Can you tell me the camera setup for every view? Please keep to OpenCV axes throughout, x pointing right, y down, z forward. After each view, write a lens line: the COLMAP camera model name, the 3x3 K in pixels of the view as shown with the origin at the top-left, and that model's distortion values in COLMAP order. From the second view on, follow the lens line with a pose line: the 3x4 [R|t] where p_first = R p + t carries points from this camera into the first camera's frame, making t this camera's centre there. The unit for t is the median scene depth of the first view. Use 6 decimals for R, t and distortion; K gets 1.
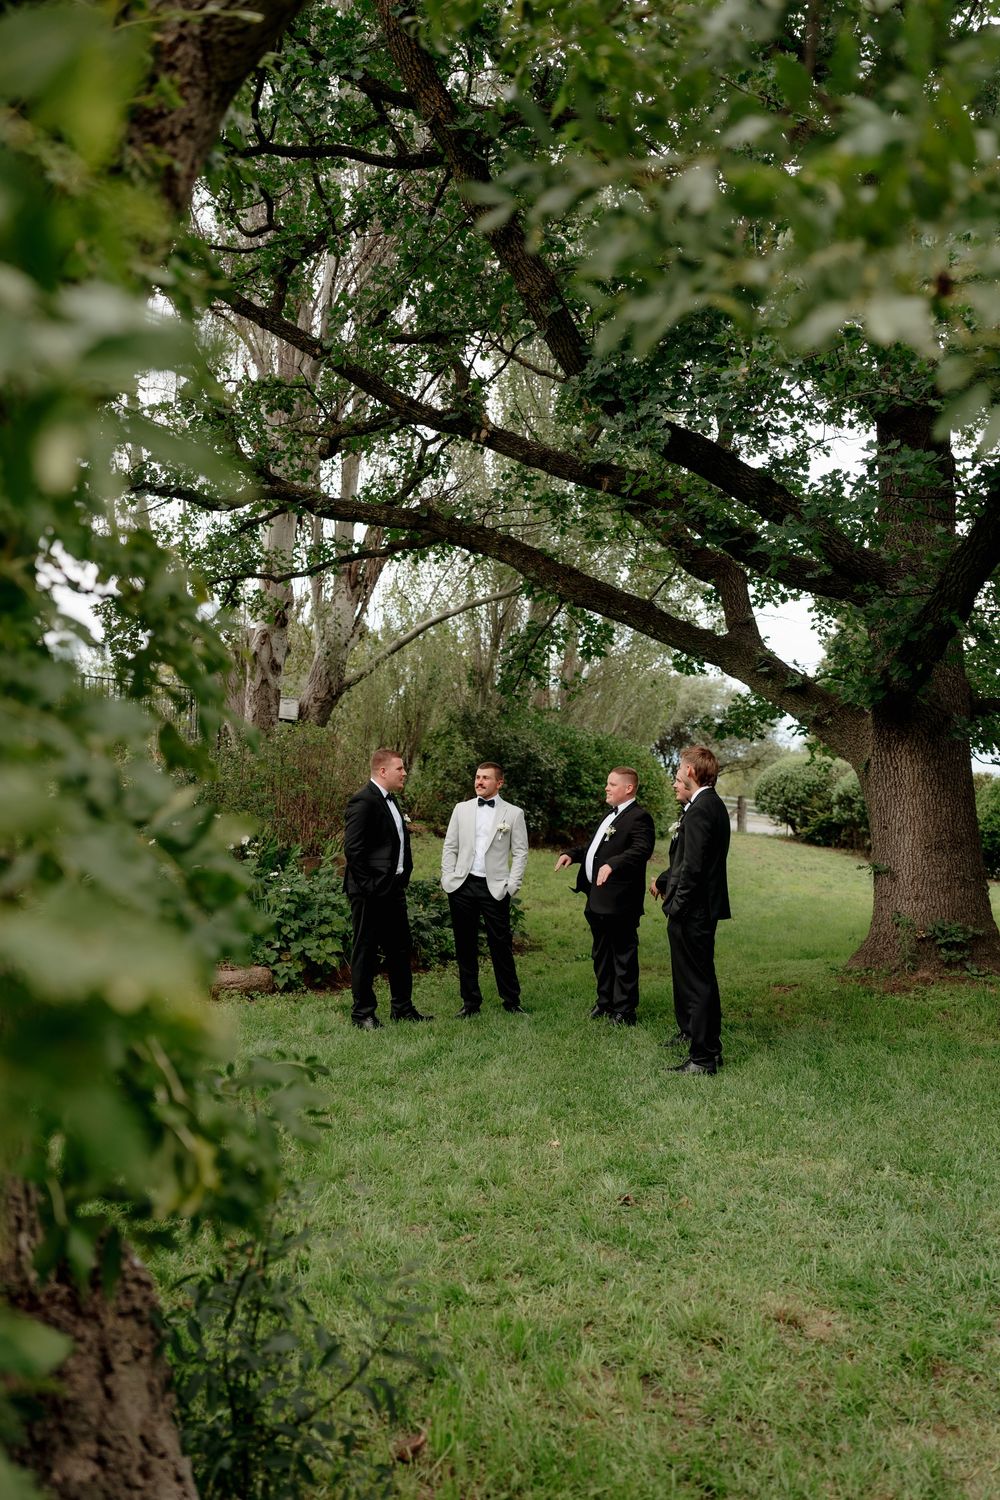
lens RADIAL K [[1288.9, 0, 495.2], [0, 1288.9, 748.1], [0, 0, 1]] dist [-0.003965, -0.012825]
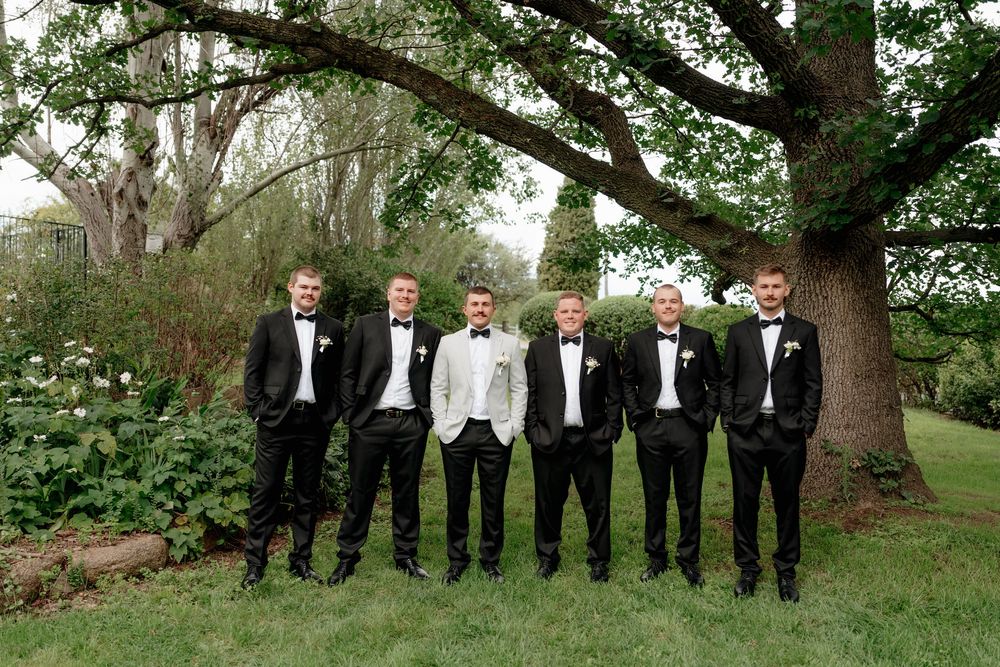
lens RADIAL K [[859.3, 0, 502.1], [0, 859.3, 337.6], [0, 0, 1]] dist [-0.003965, -0.012825]
pose [[0.970876, -0.005393, 0.239521, -0.050905], [-0.008262, 0.998398, 0.055971, 0.006552], [-0.239439, -0.056320, 0.969277, 0.227869]]
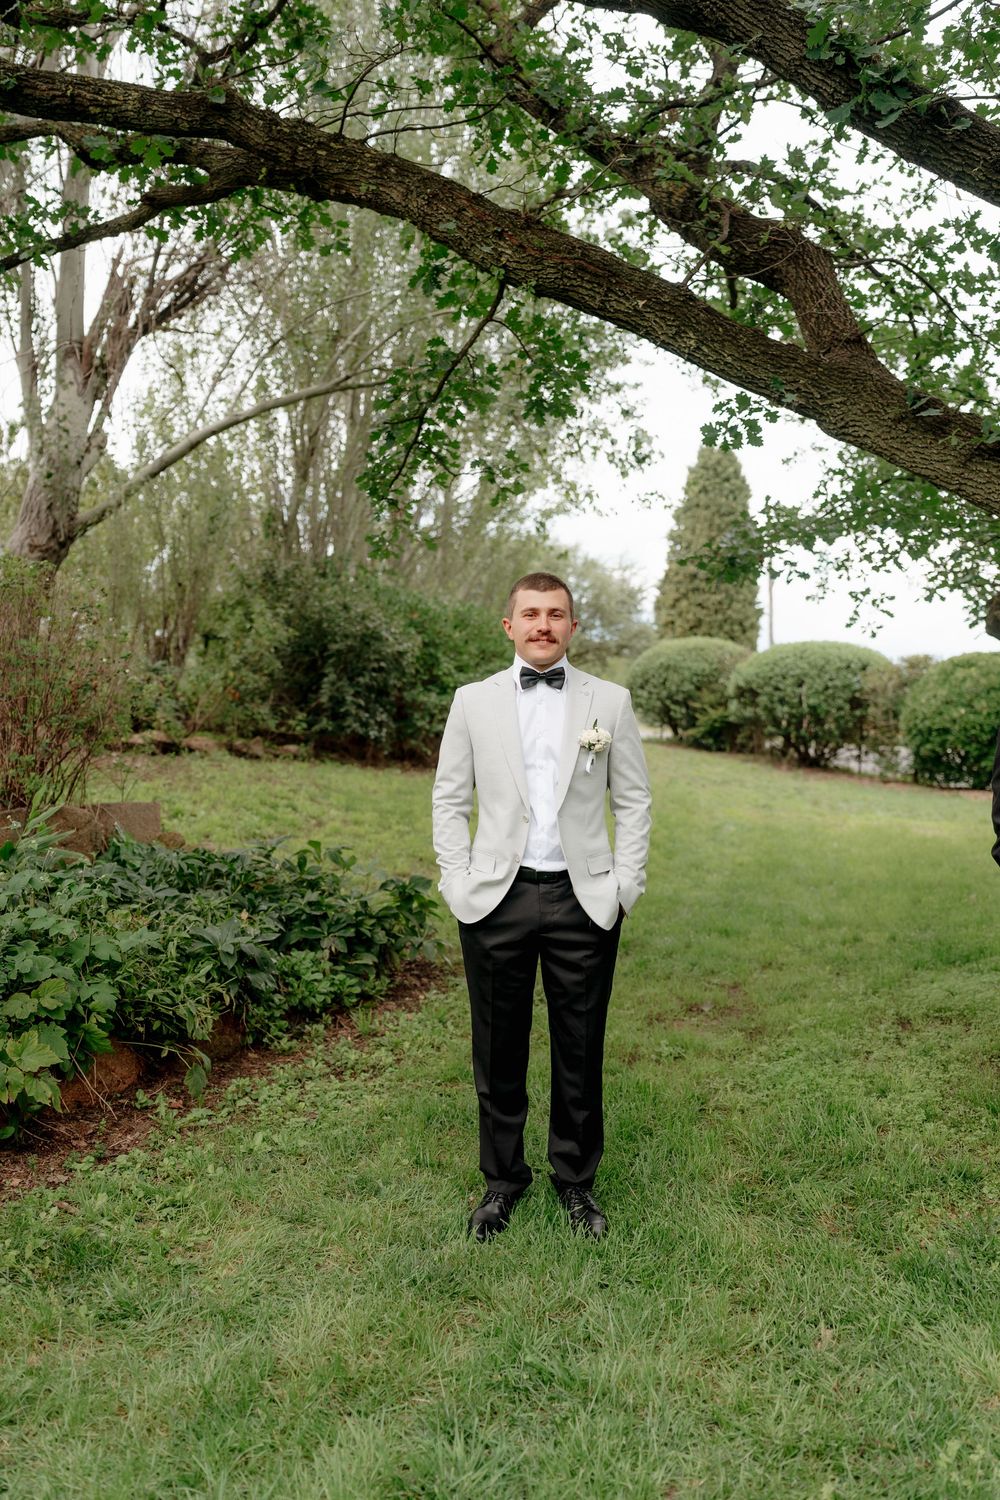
lens RADIAL K [[1367.3, 0, 509.8], [0, 1367.3, 754.0], [0, 0, 1]] dist [0.000709, -0.004650]
pose [[0.984093, -0.027129, 0.175571, -0.030052], [0.013707, 0.996920, 0.077213, 0.016882], [-0.177125, -0.073579, 0.981434, 0.308529]]
